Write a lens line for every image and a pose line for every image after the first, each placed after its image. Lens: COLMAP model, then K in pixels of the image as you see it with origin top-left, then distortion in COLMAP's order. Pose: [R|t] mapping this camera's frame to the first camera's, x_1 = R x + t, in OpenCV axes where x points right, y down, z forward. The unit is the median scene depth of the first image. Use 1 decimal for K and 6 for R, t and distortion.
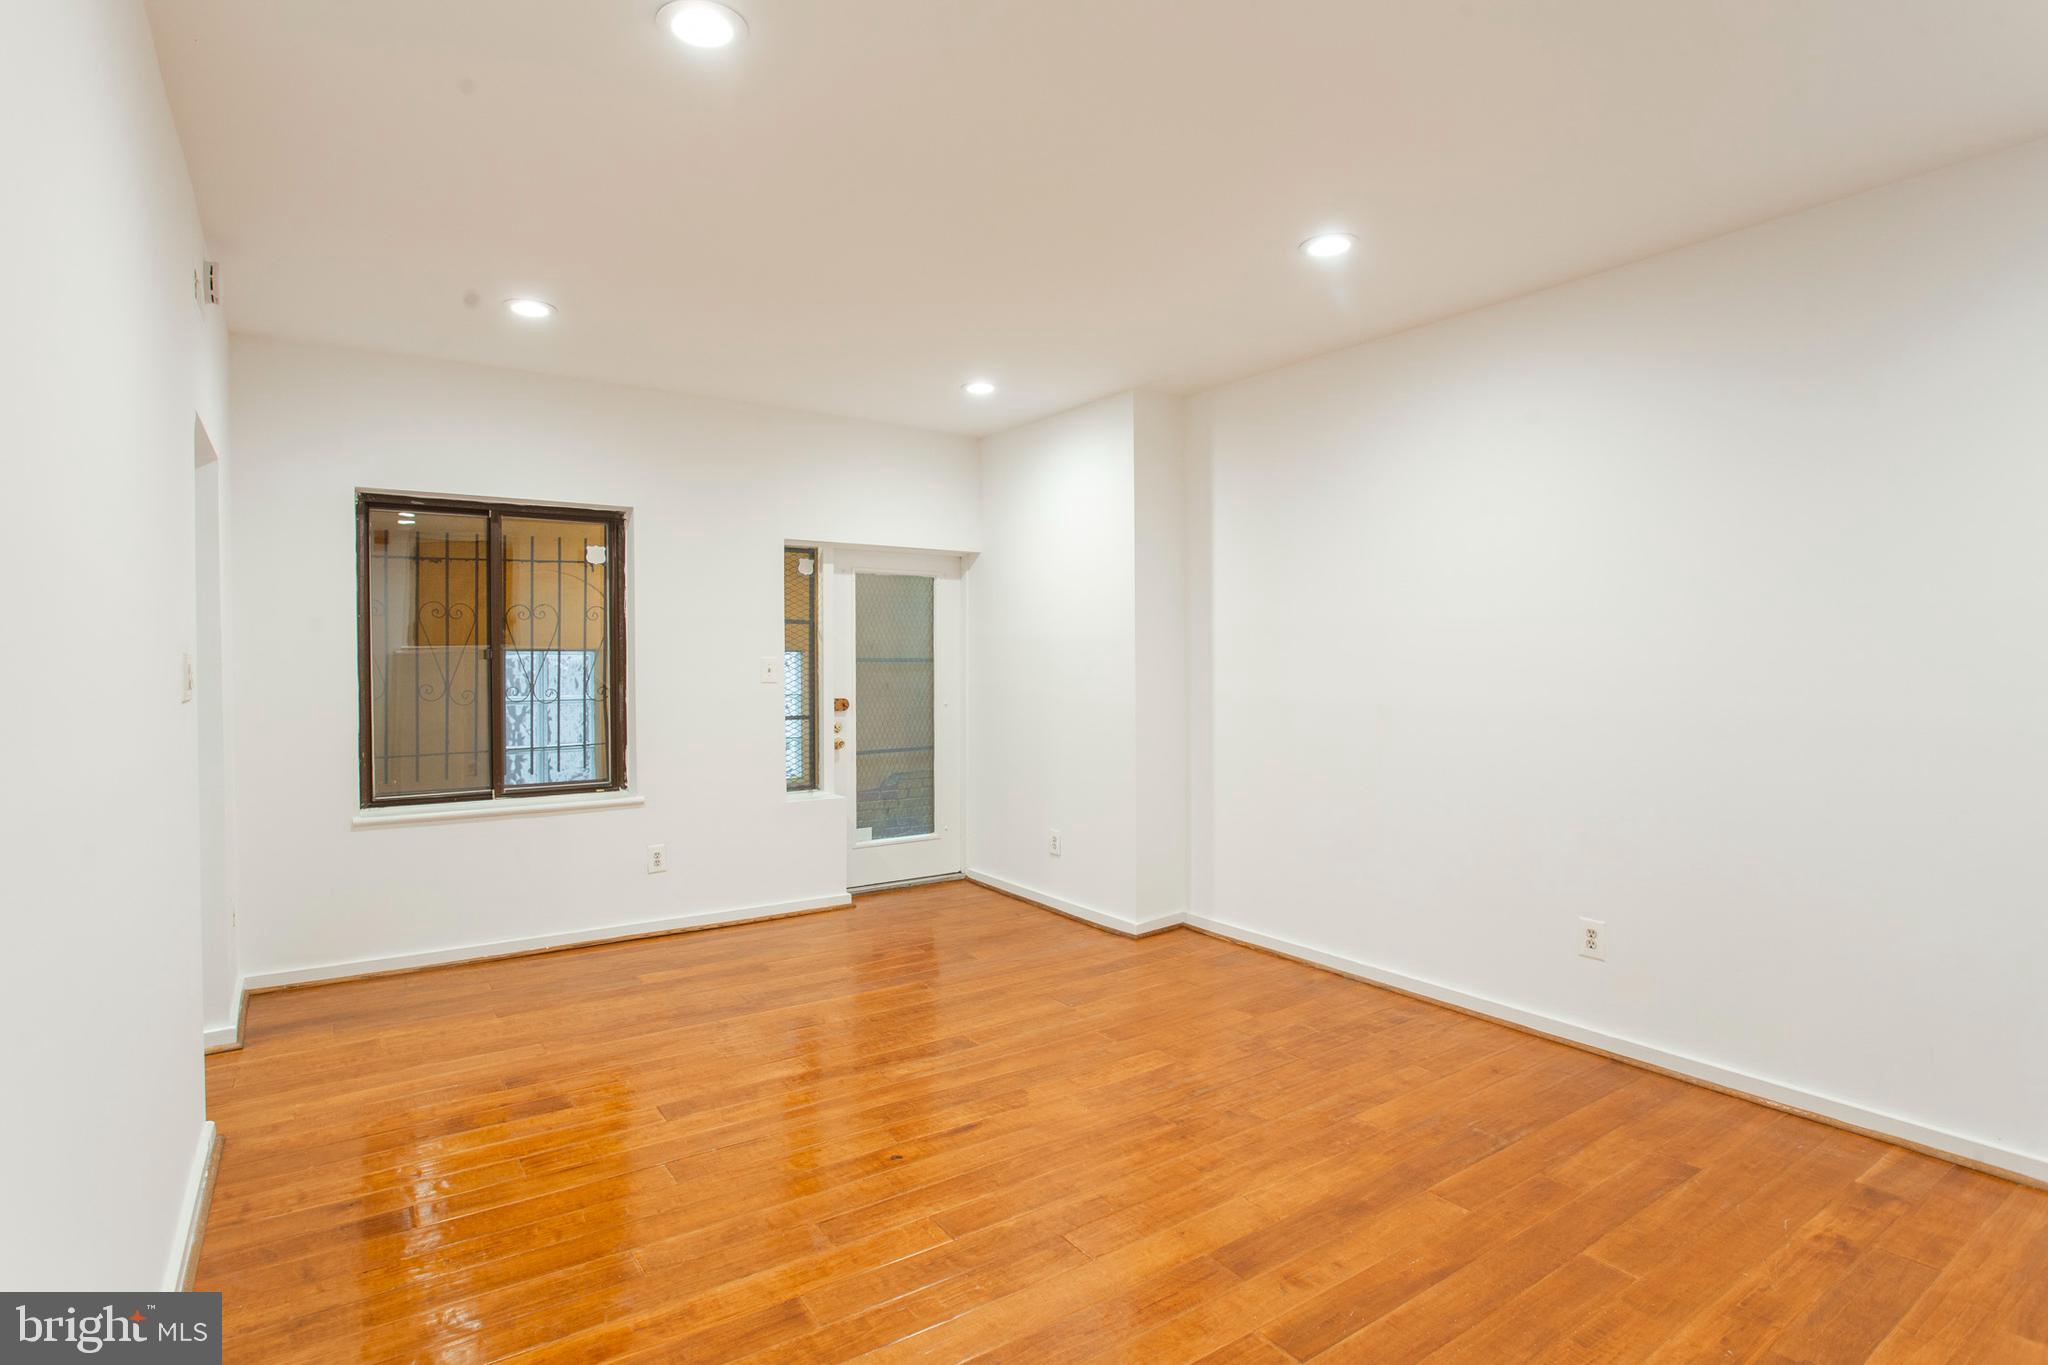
lens RADIAL K [[1009.0, 0, 950.7], [0, 1009.0, 654.2], [0, 0, 1]] dist [-0.010513, 0.004270]
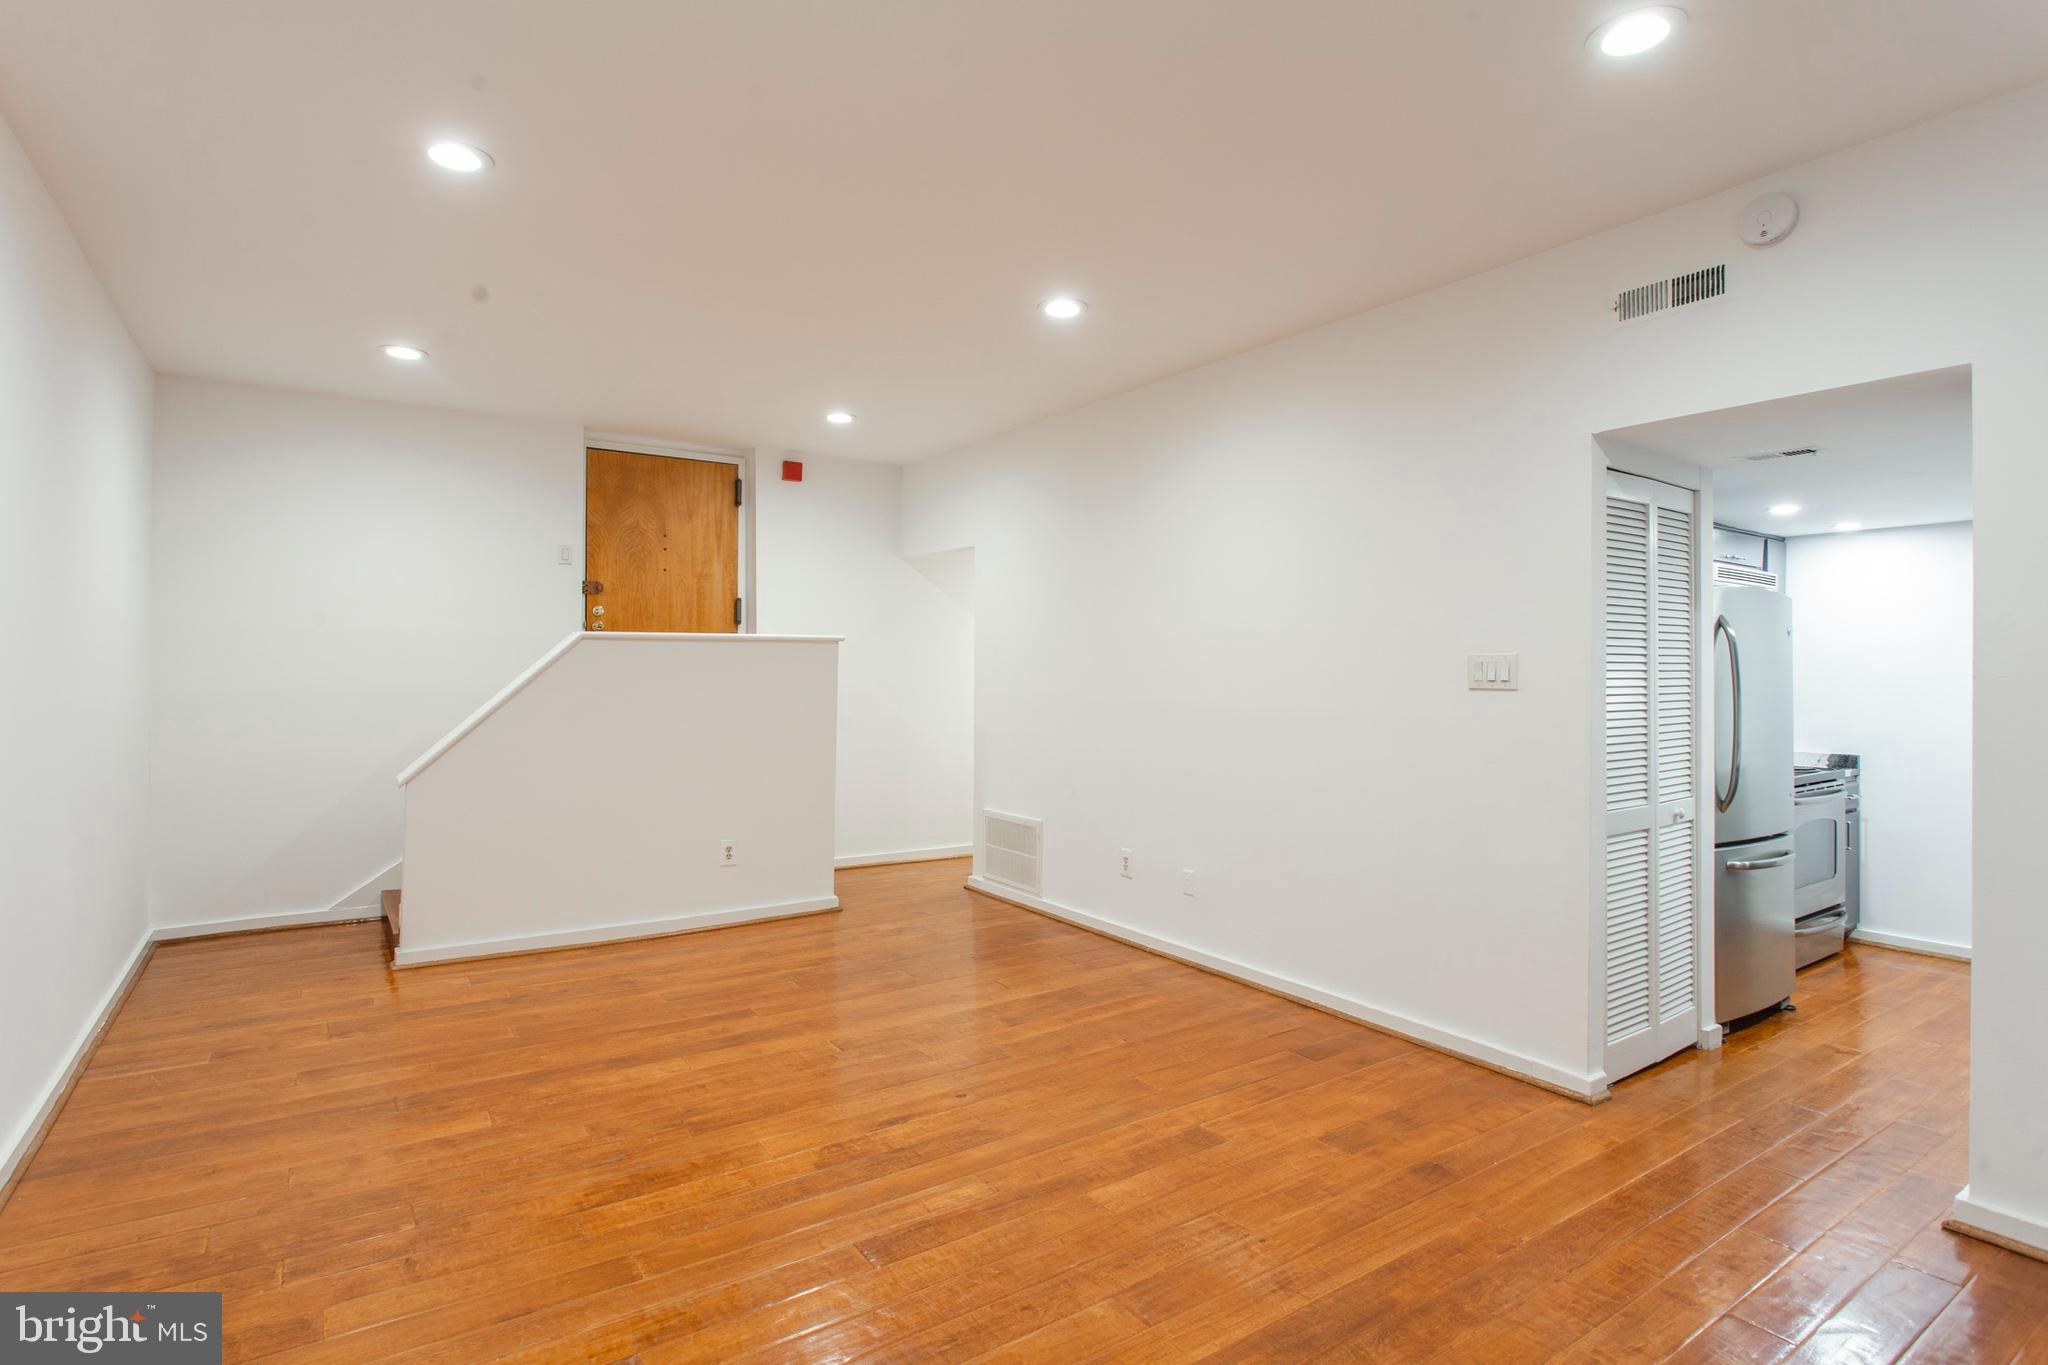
lens RADIAL K [[1009.0, 0, 935.5], [0, 1009.0, 663.2], [0, 0, 1]] dist [-0.010513, 0.004270]
pose [[-0.999635, -0.002809, 0.026852, -0.046099], [-0.003151, 0.999914, -0.012693, 0.024064], [-0.026814, -0.012773, -0.999559, 1.823138]]
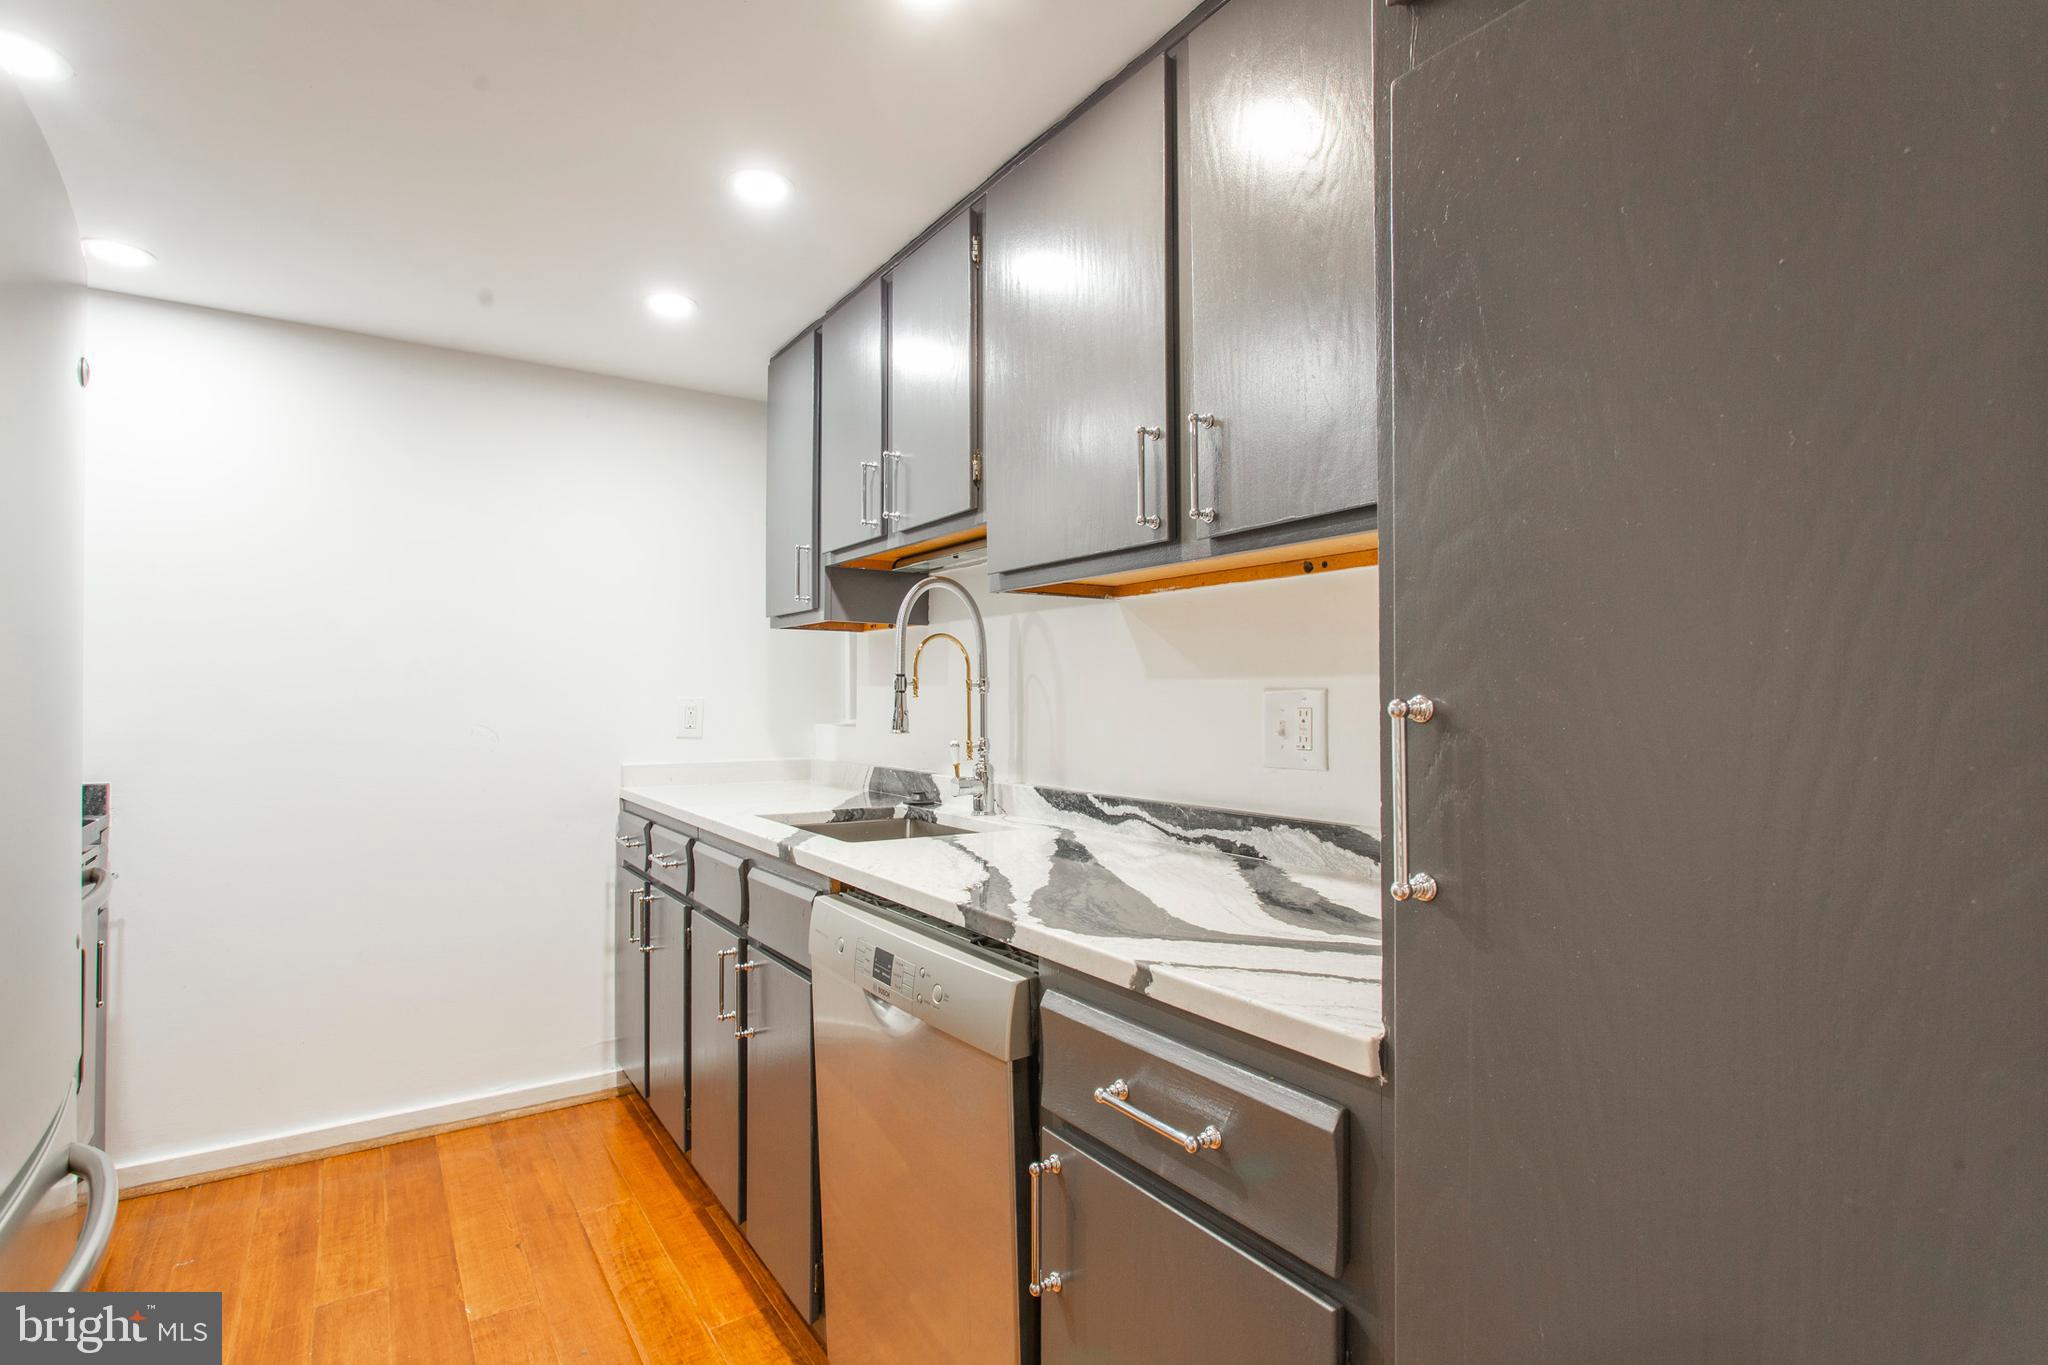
lens RADIAL K [[1009.0, 0, 1027.8], [0, 1009.0, 691.8], [0, 0, 1]] dist [-0.010513, 0.004270]
pose [[0.010785, -0.004286, -0.999933, -0.698550], [0.003473, 0.999985, -0.004249, 0.080566], [0.999936, -0.003427, 0.010800, 0.906972]]
